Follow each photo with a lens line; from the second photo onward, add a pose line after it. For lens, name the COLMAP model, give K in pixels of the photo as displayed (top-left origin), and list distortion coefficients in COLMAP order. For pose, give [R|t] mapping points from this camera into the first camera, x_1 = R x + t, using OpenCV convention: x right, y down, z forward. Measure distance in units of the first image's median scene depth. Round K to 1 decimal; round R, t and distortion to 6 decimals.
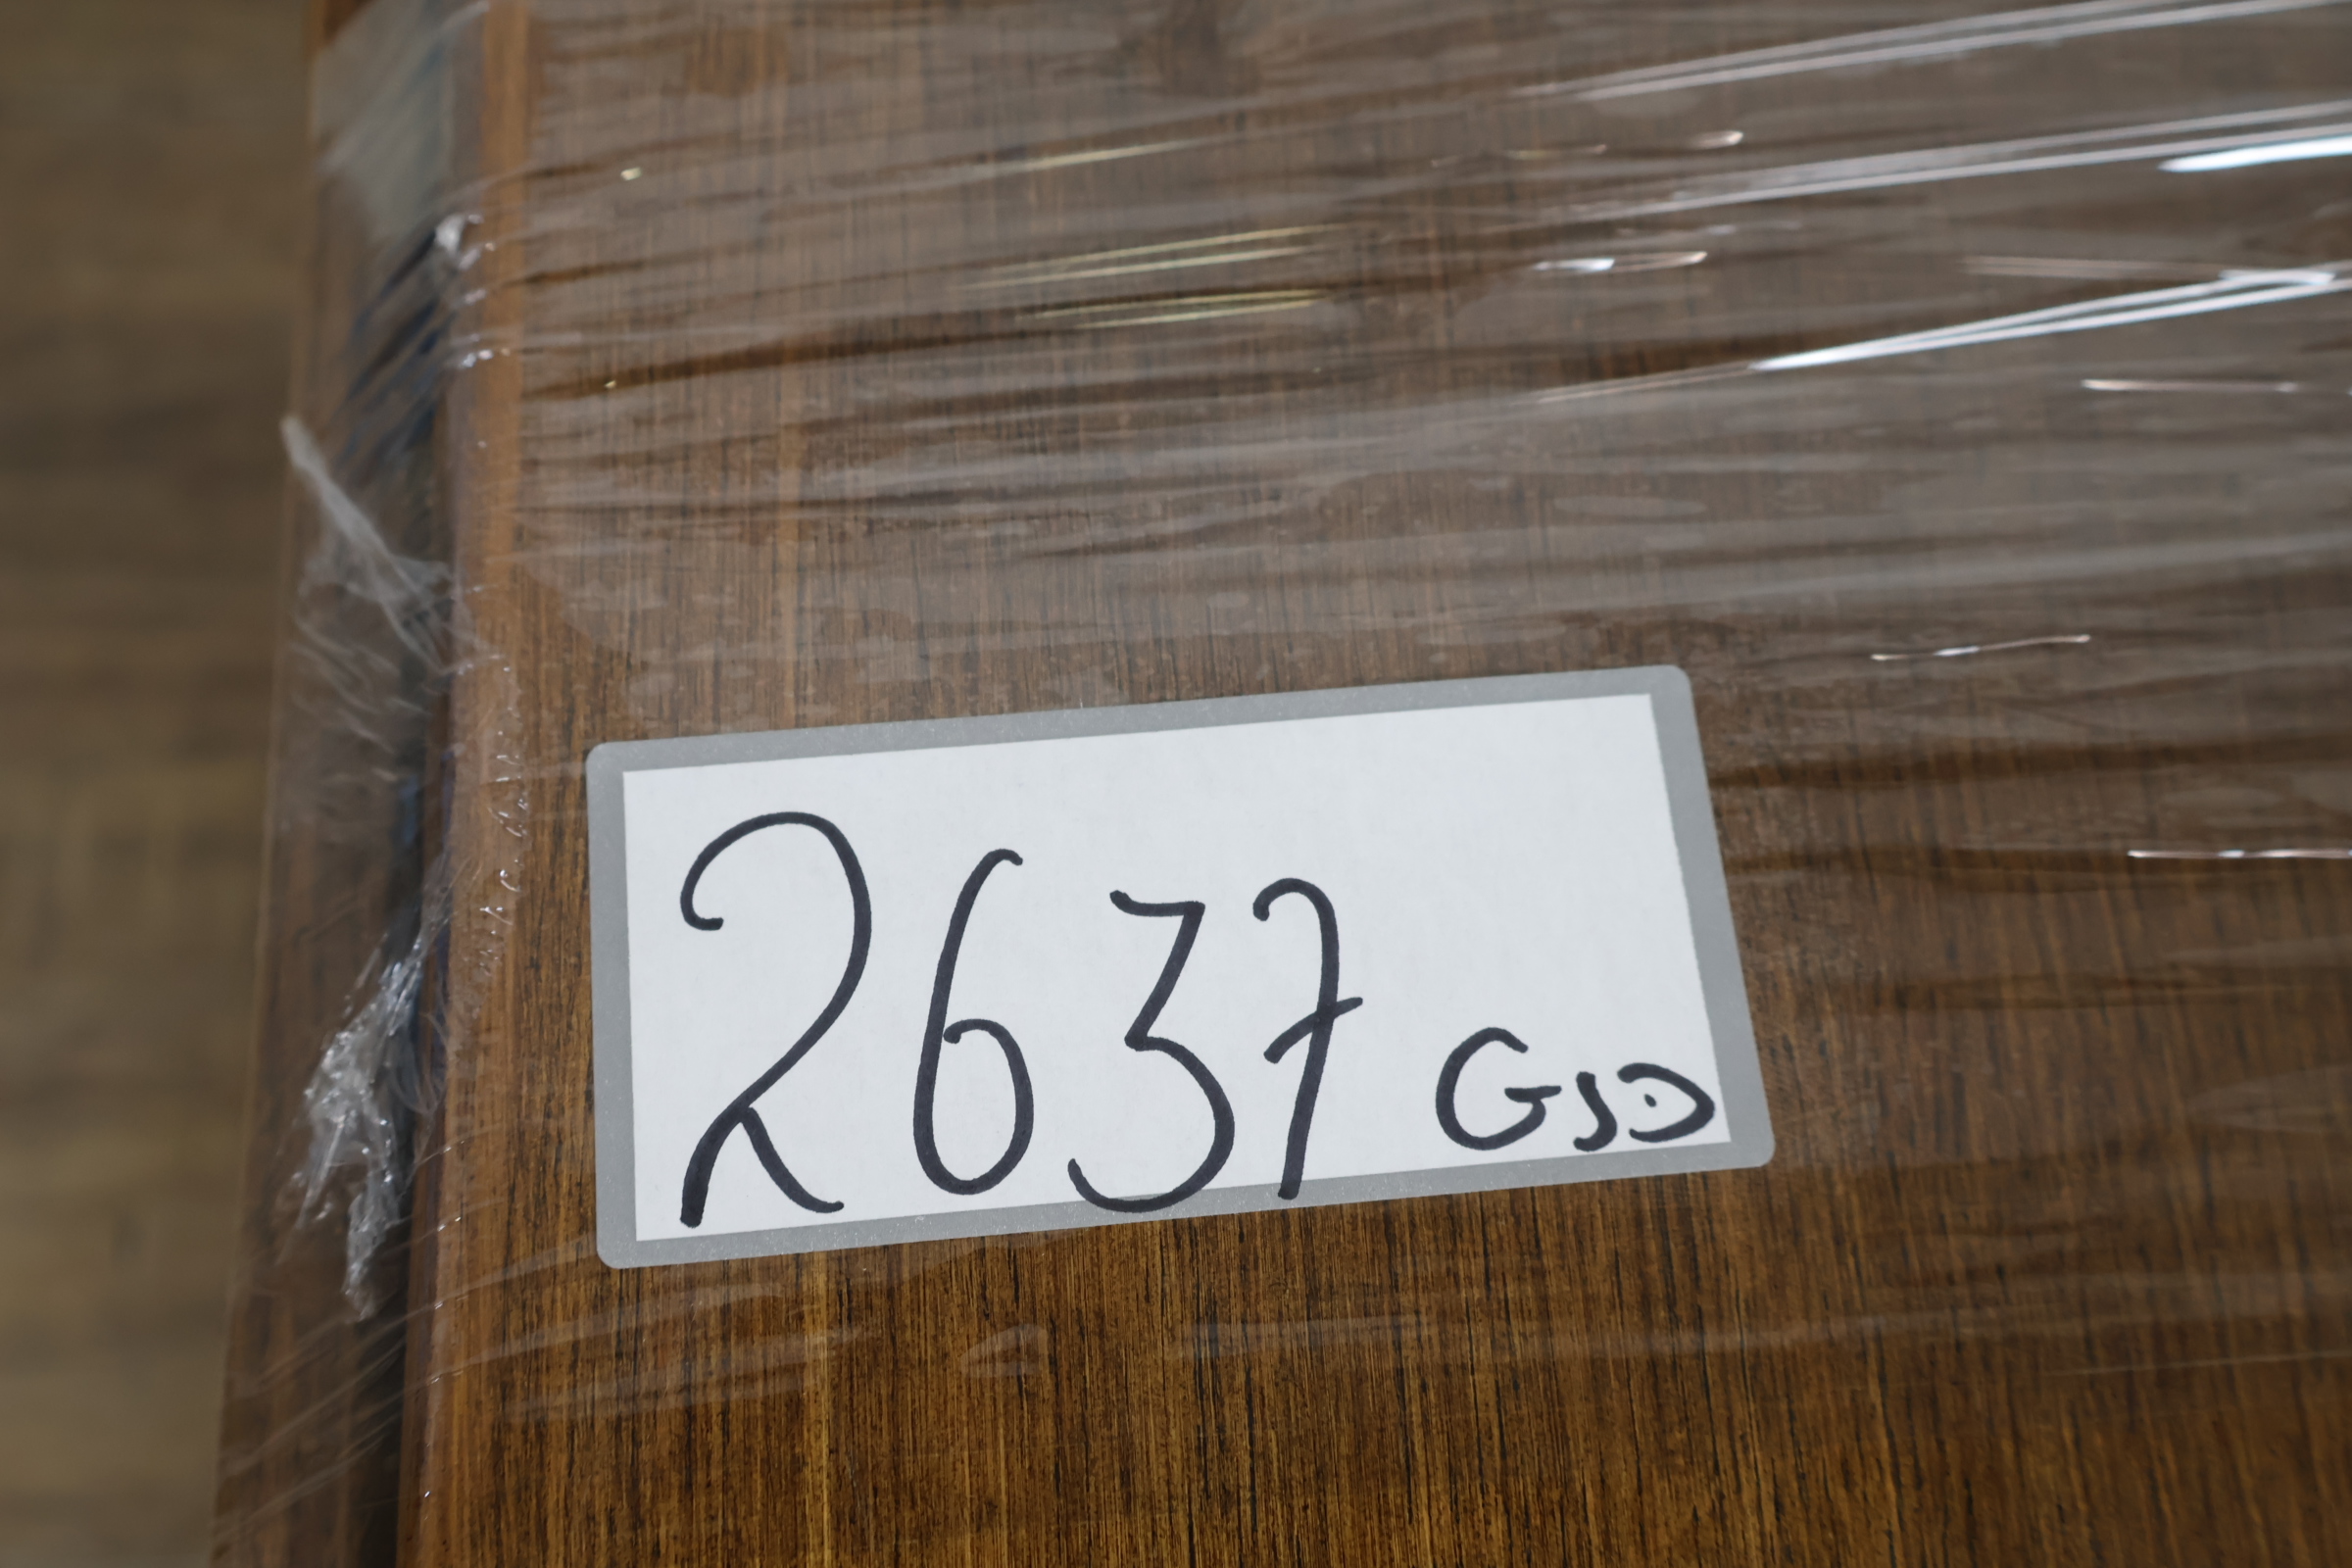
lens RADIAL K [[2536.0, 0, 1169.2], [0, 2536.0, 784.2], [0, 0, 1]] dist [-0.005511, 0.000000]
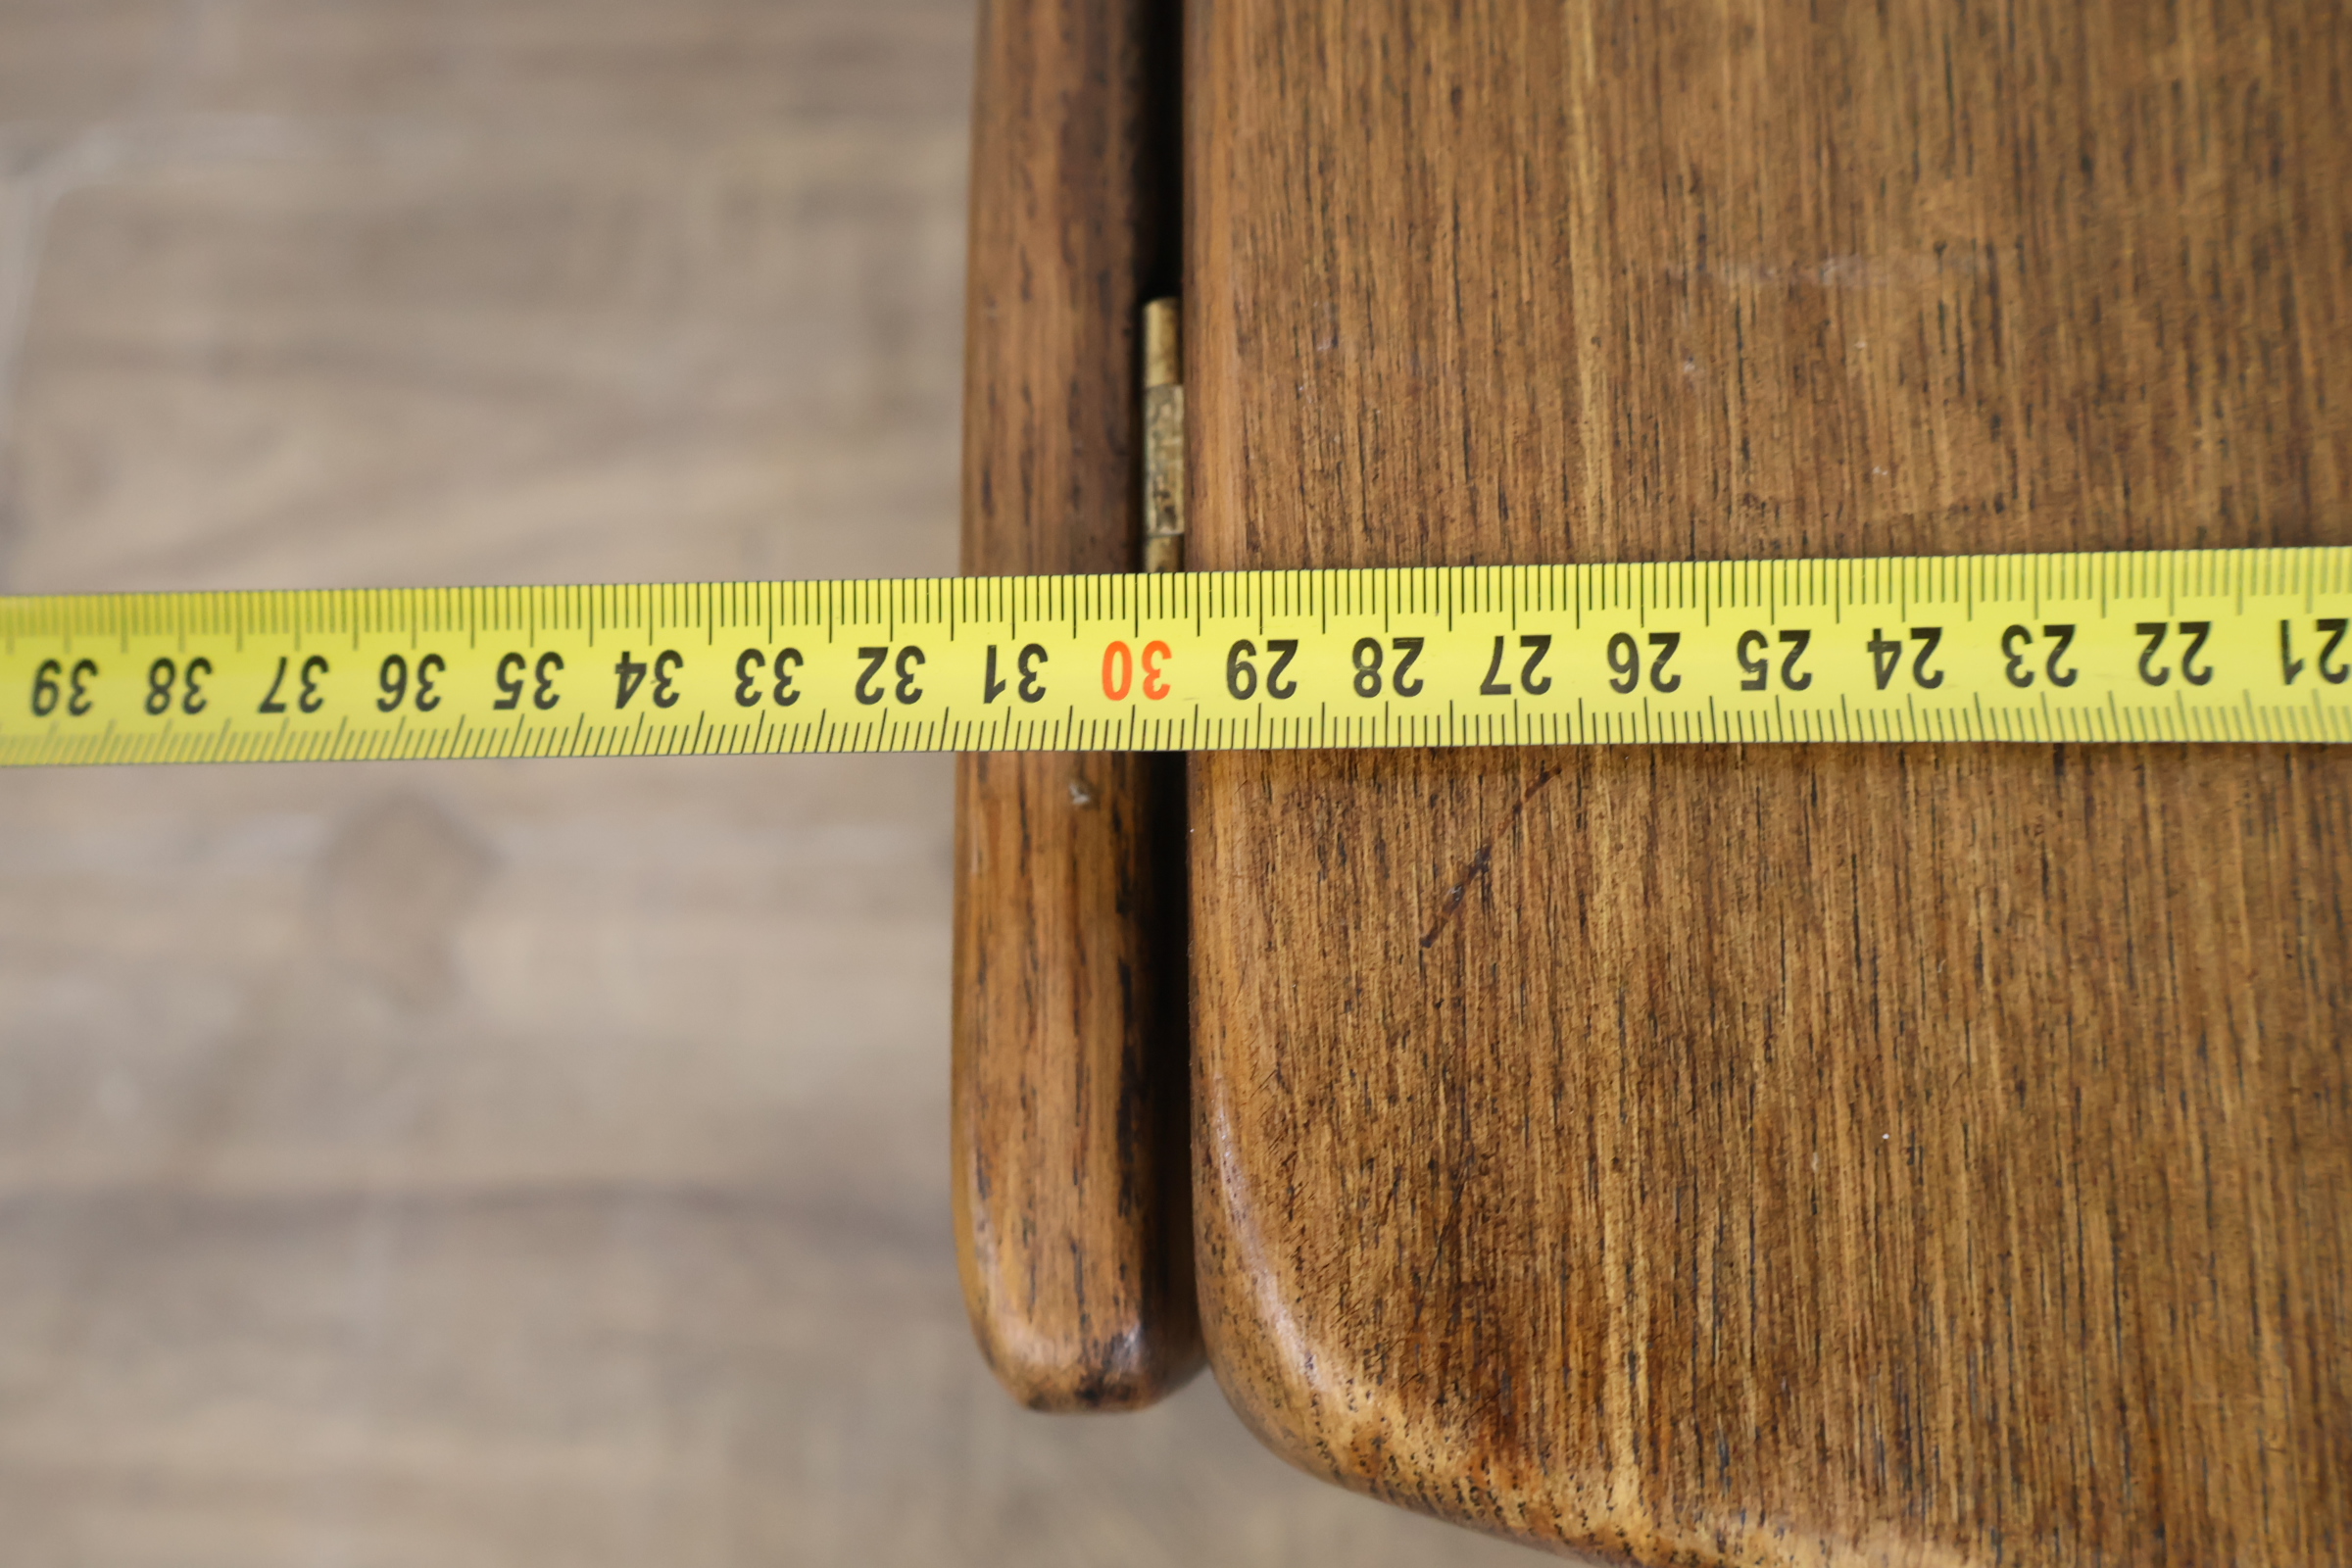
lens RADIAL K [[2536.0, 0, 1176.3], [0, 2536.0, 781.4], [0, 0, 1]] dist [-0.005511, 0.000000]
pose [[0.982724, 0.024214, -0.183488, -0.102740], [-0.005810, 0.994952, 0.100184, 0.488740], [0.184987, -0.097387, 0.977904, -0.086587]]
